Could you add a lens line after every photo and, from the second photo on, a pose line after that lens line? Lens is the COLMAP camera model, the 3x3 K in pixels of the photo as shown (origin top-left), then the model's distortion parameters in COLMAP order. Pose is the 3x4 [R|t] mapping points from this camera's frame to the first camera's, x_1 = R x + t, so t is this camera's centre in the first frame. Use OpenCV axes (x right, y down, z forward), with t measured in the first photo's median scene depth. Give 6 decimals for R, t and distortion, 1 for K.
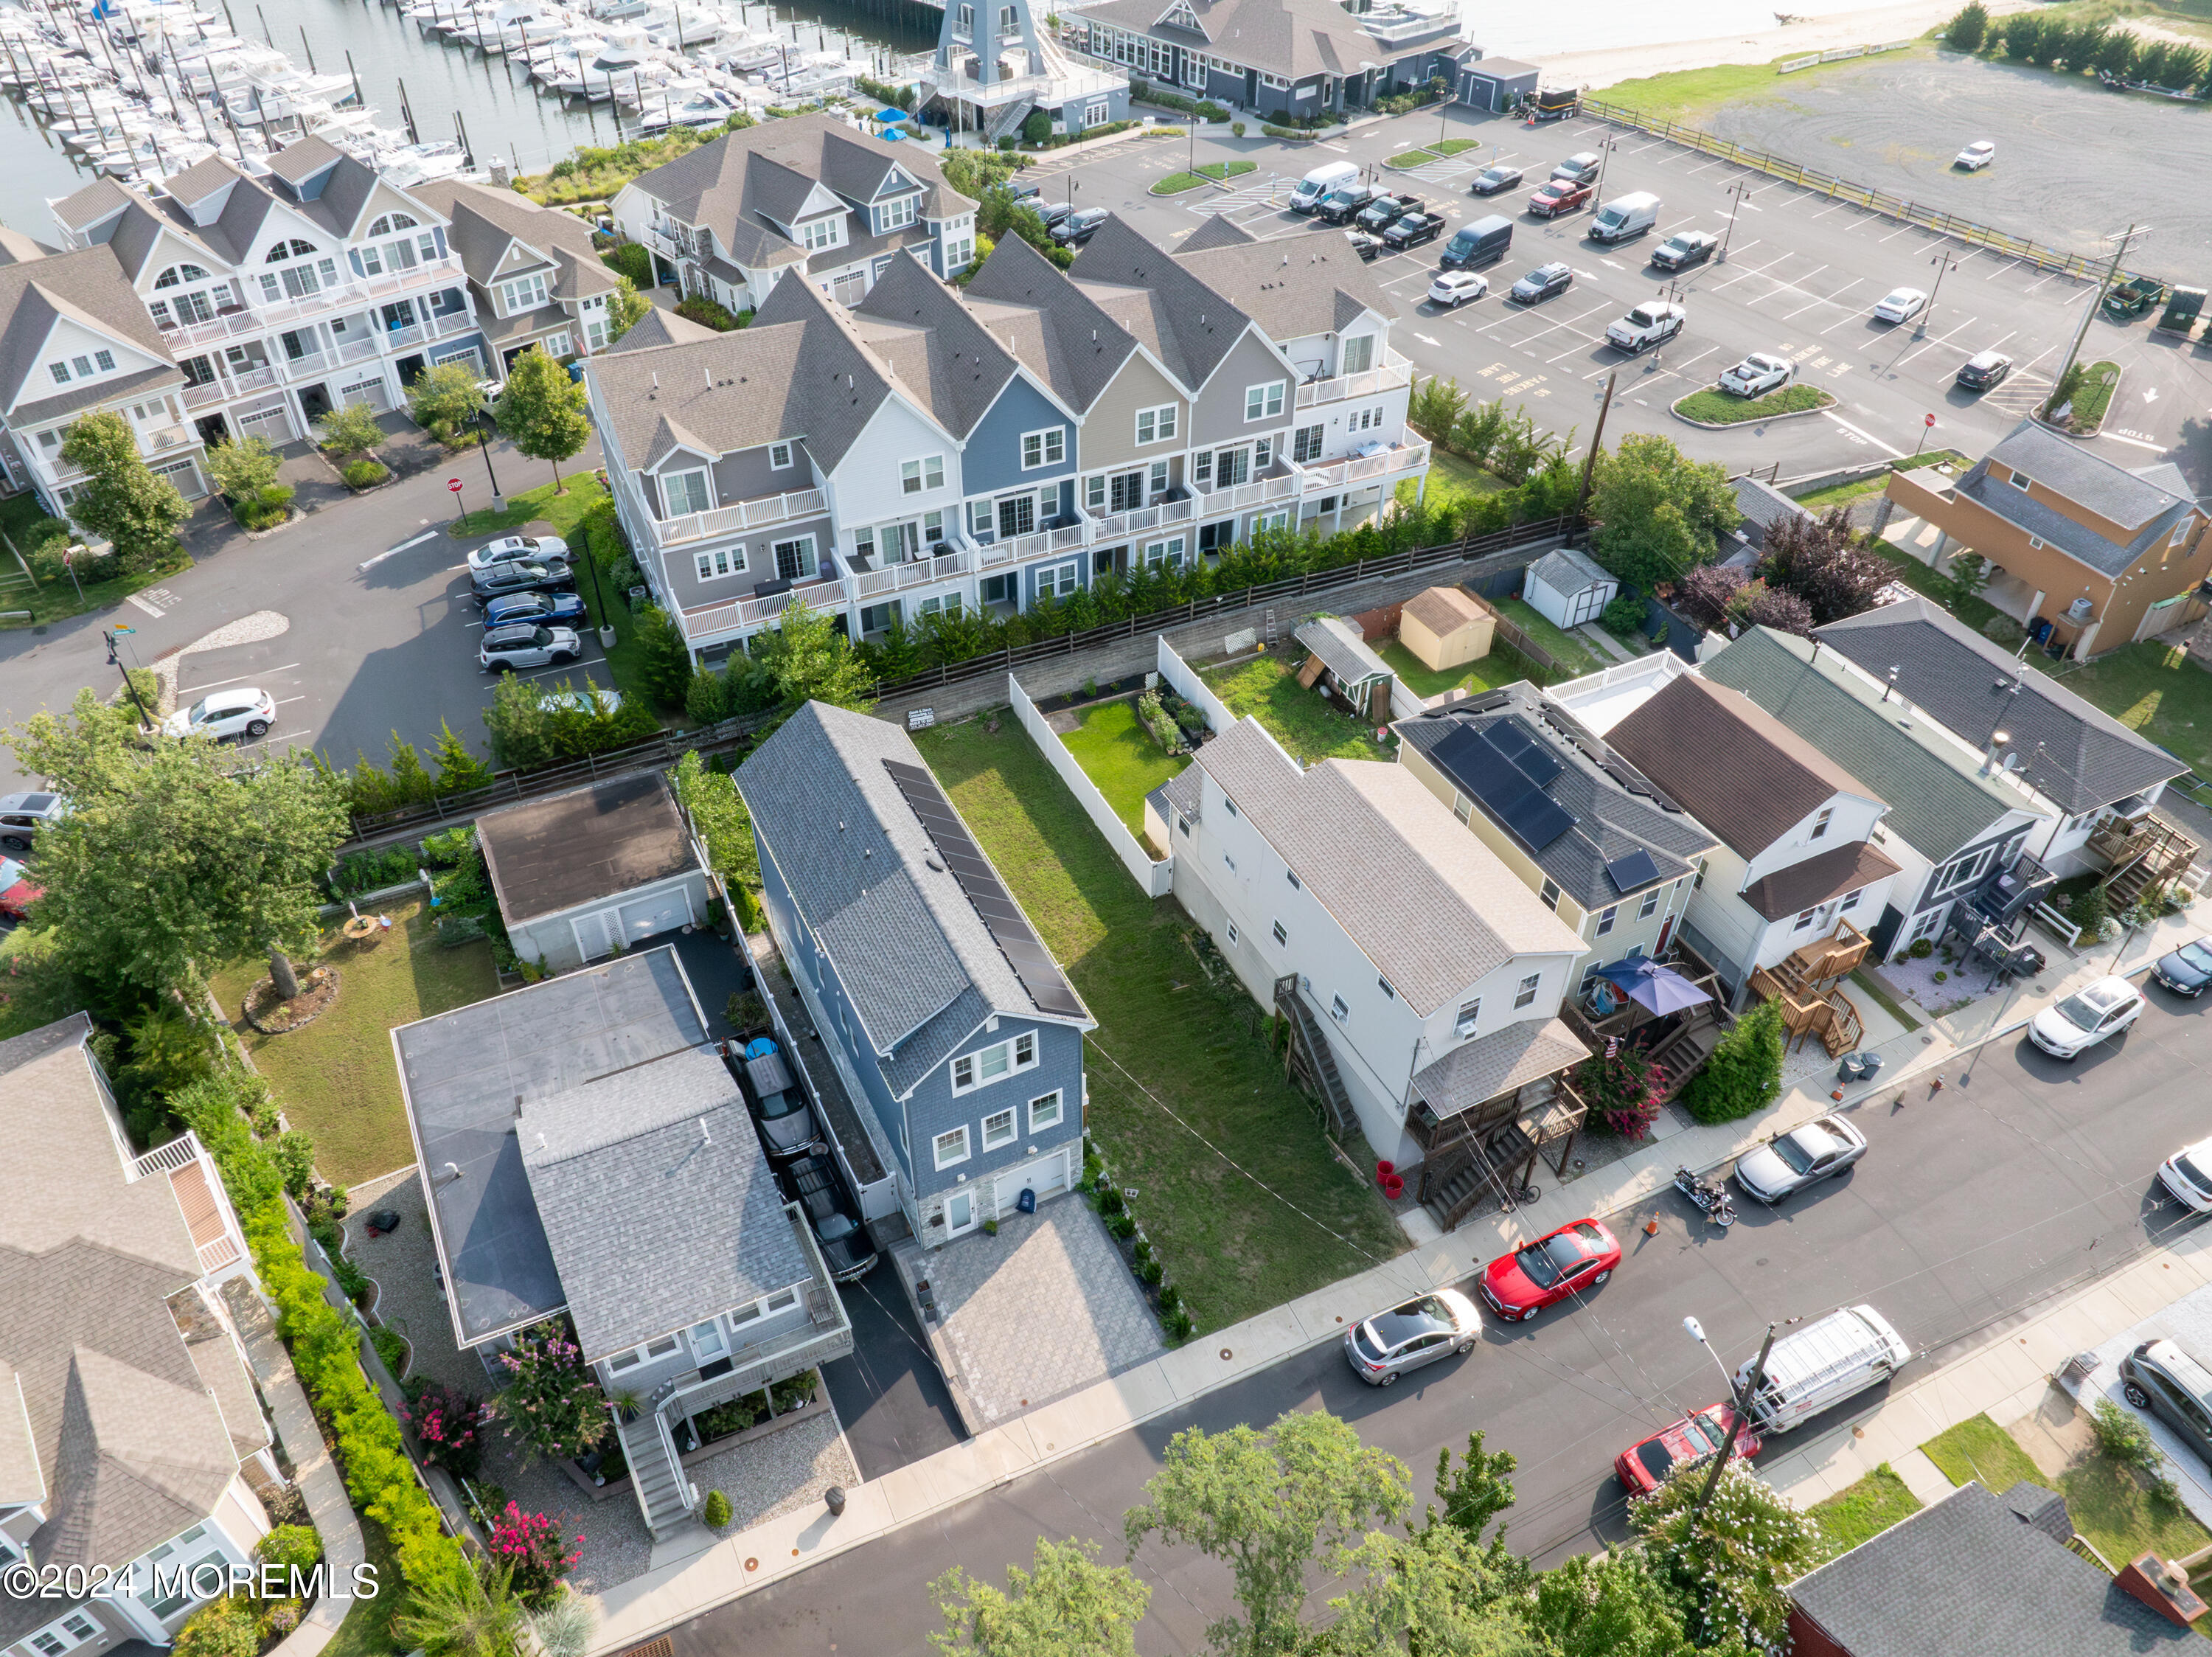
lens RADIAL K [[1552.4, 0, 1105.1], [0, 1552.4, 822.5], [0, 0, 1]] dist [-0.044470, 0.007476]
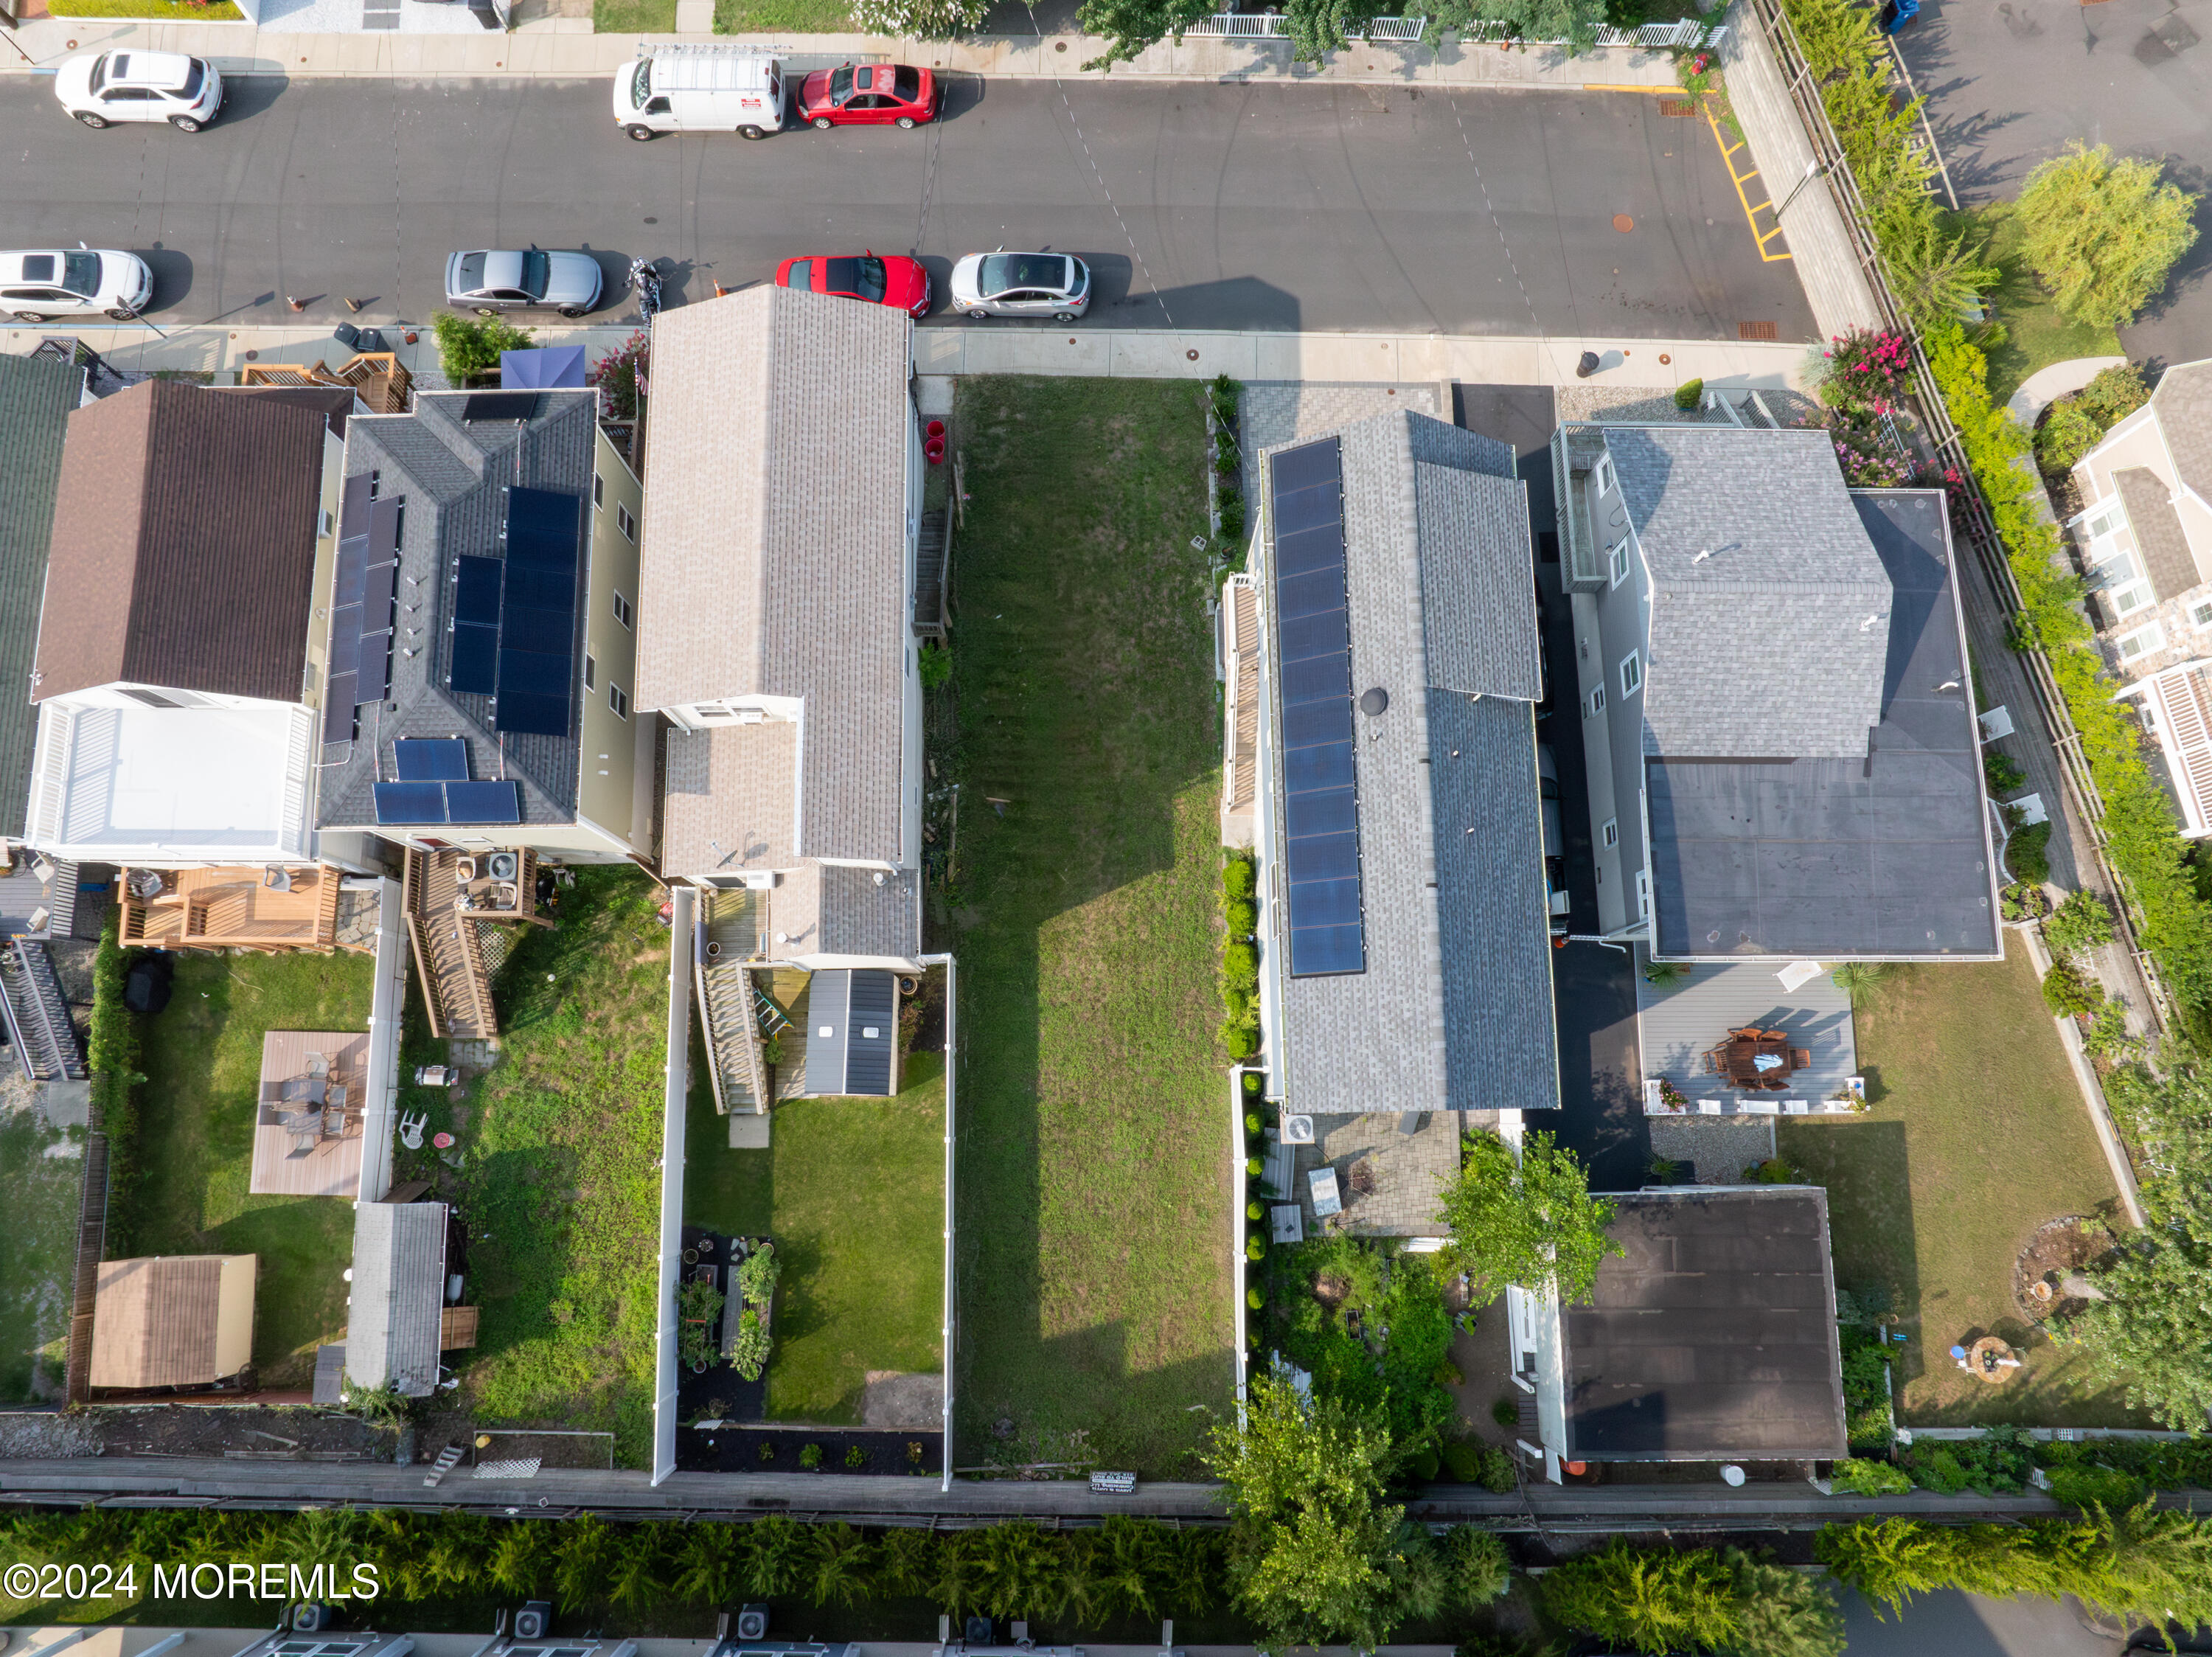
lens RADIAL K [[1552.4, 0, 1105.1], [0, 1552.4, 822.5], [0, 0, 1]] dist [-0.044470, 0.007476]
pose [[-0.901277, -0.427891, 0.067887, -0.046993], [0.272792, -0.438747, 0.856204, -0.451527], [-0.336576, 0.790196, 0.512158, 0.487062]]
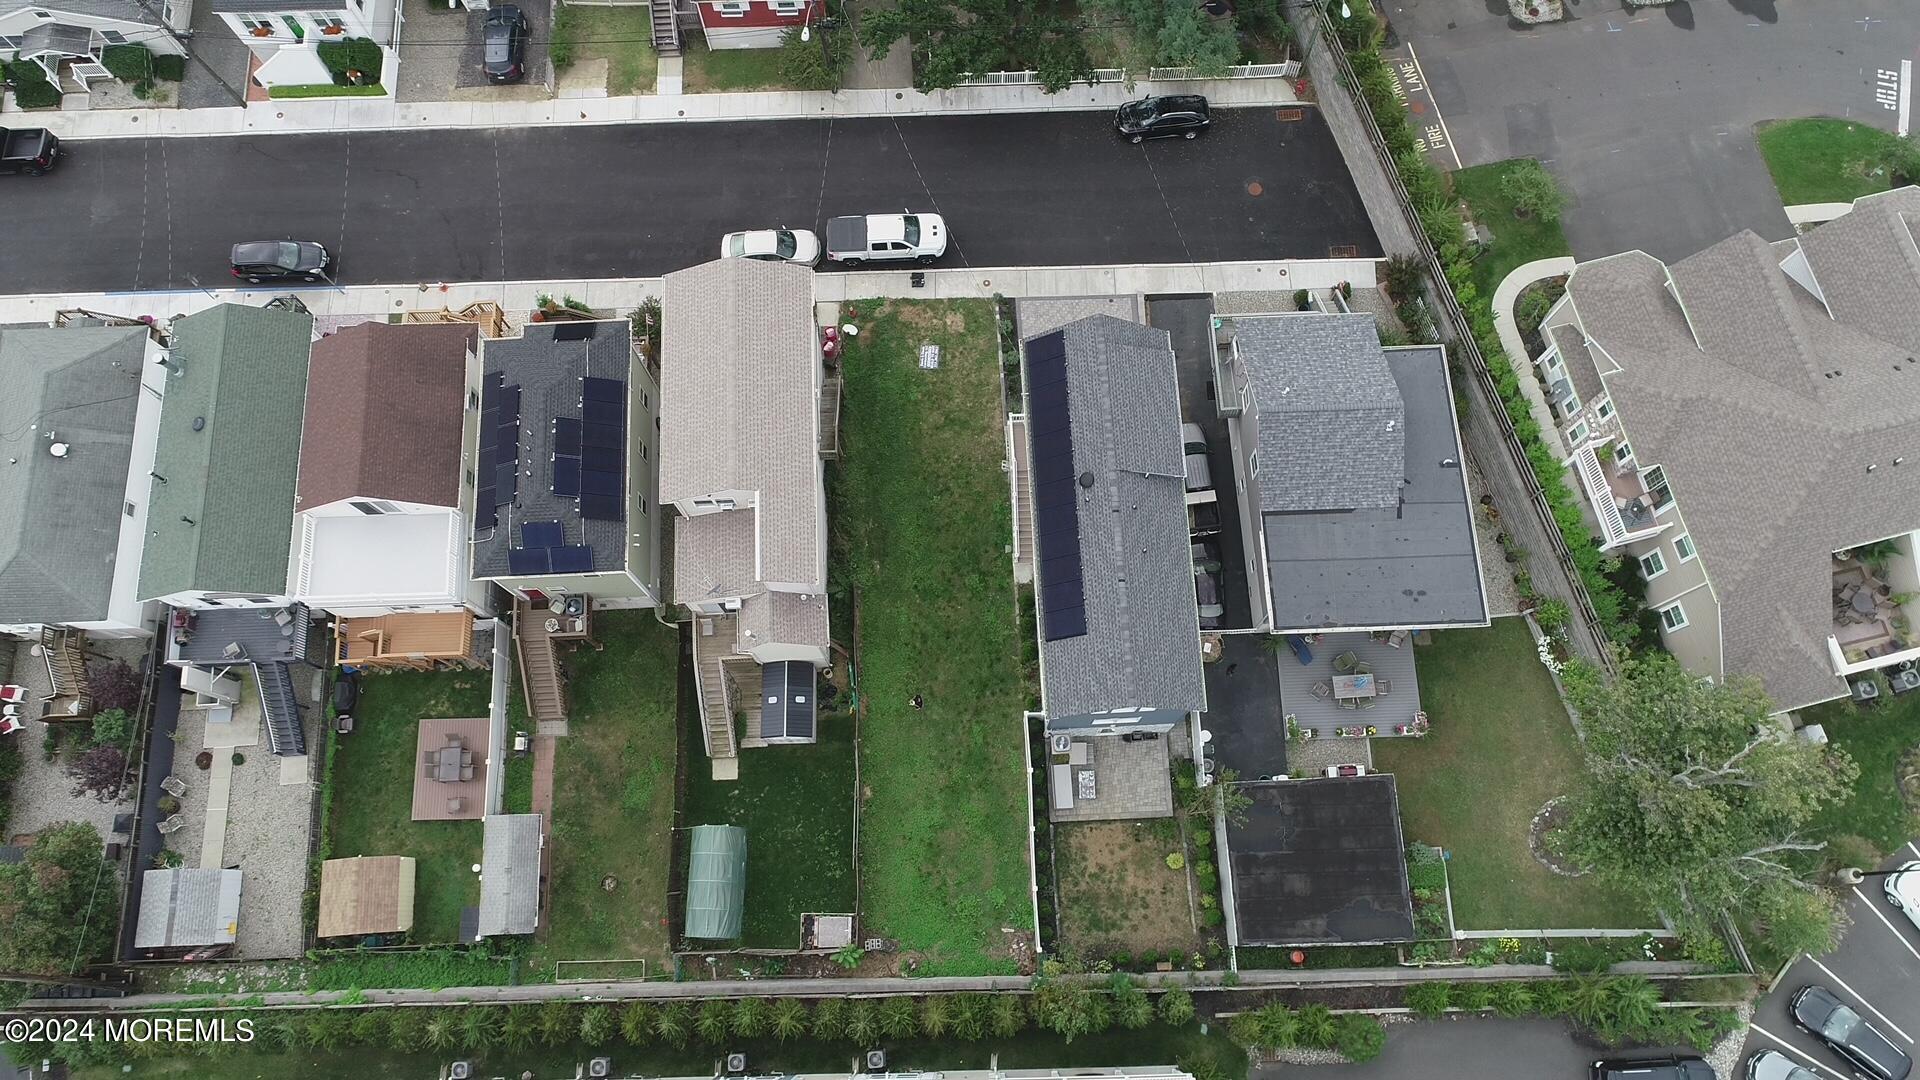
lens RADIAL K [[1340.4, 0, 960.0], [0, 1340.4, 540.0], [0, 0, 1]] dist [-0.007126, -0.005907]
pose [[-0.915273, -0.385791, 0.115937, -0.110522], [0.269235, -0.371762, 0.888429, -0.684961], [-0.299647, 0.844369, 0.444132, 0.397847]]
